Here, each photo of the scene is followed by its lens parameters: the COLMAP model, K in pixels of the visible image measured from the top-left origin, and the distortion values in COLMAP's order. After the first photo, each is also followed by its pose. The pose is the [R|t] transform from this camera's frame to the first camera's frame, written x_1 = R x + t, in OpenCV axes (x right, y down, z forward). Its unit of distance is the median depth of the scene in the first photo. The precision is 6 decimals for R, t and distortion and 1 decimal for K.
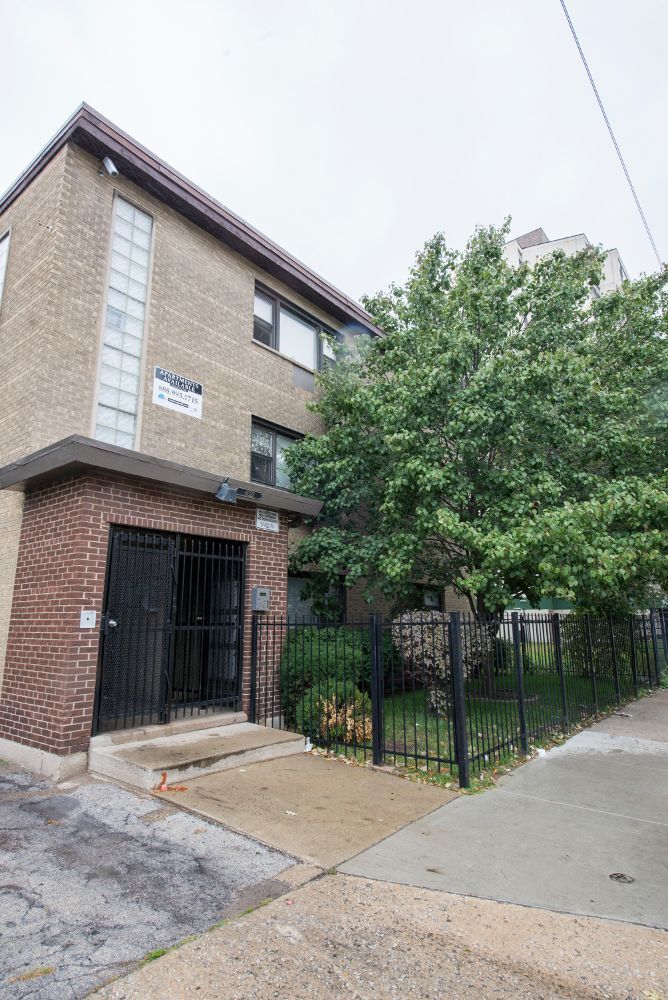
lens RADIAL K [[556.4, 0, 334.0], [0, 556.4, 500.0], [0, 0, 1]] dist [0.000473, -0.001228]
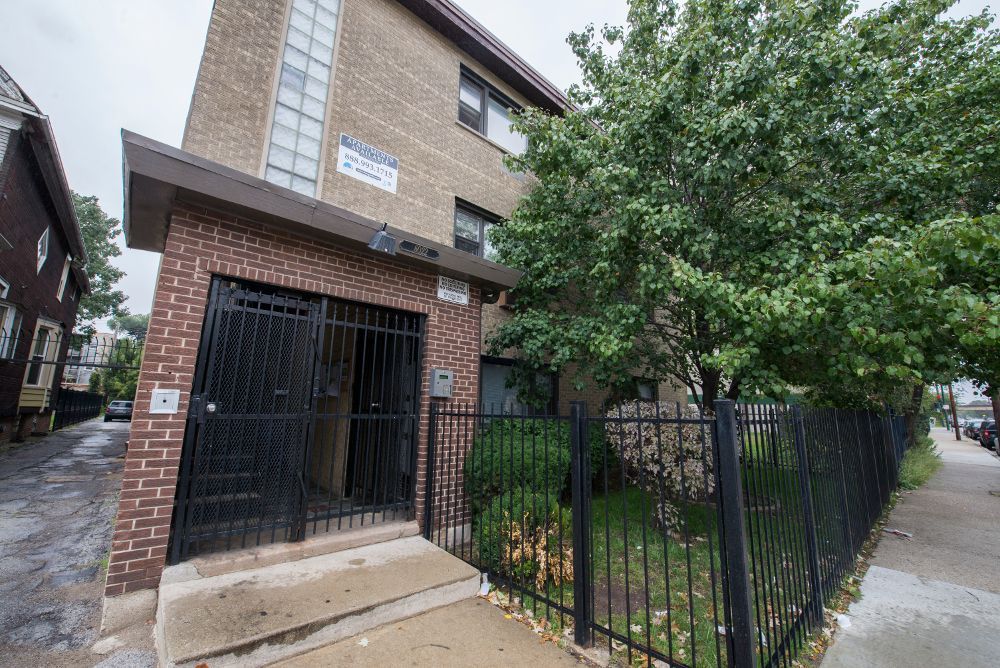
lens RADIAL K [[399.4, 0, 495.3], [0, 399.4, 335.5], [0, 0, 1]] dist [-0.016142, -0.002353]
pose [[0.986141, -0.007466, -0.165744, 0.044959], [0.012886, 0.999416, 0.031650, 0.091319], [0.165410, -0.033347, 0.985661, 0.438922]]
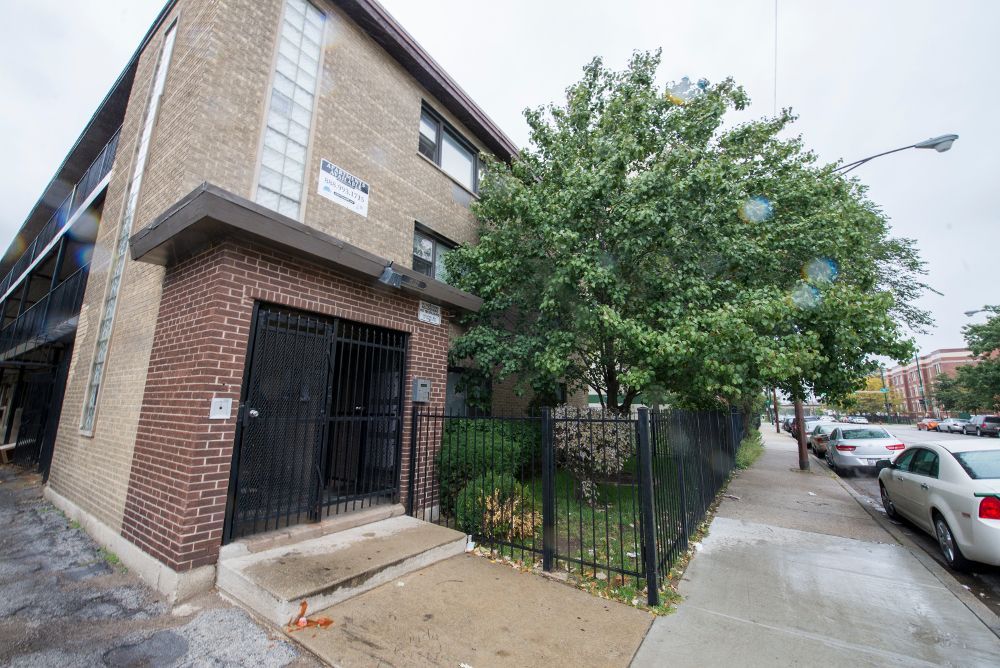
lens RADIAL K [[400.5, 0, 498.3], [0, 400.5, 333.8], [0, 0, 1]] dist [-0.010235, -0.006018]
pose [[0.995901, 0.036358, 0.082815, -0.058013], [-0.038886, 0.998819, 0.029121, 0.051178], [-0.081658, -0.032222, 0.996139, 0.279426]]
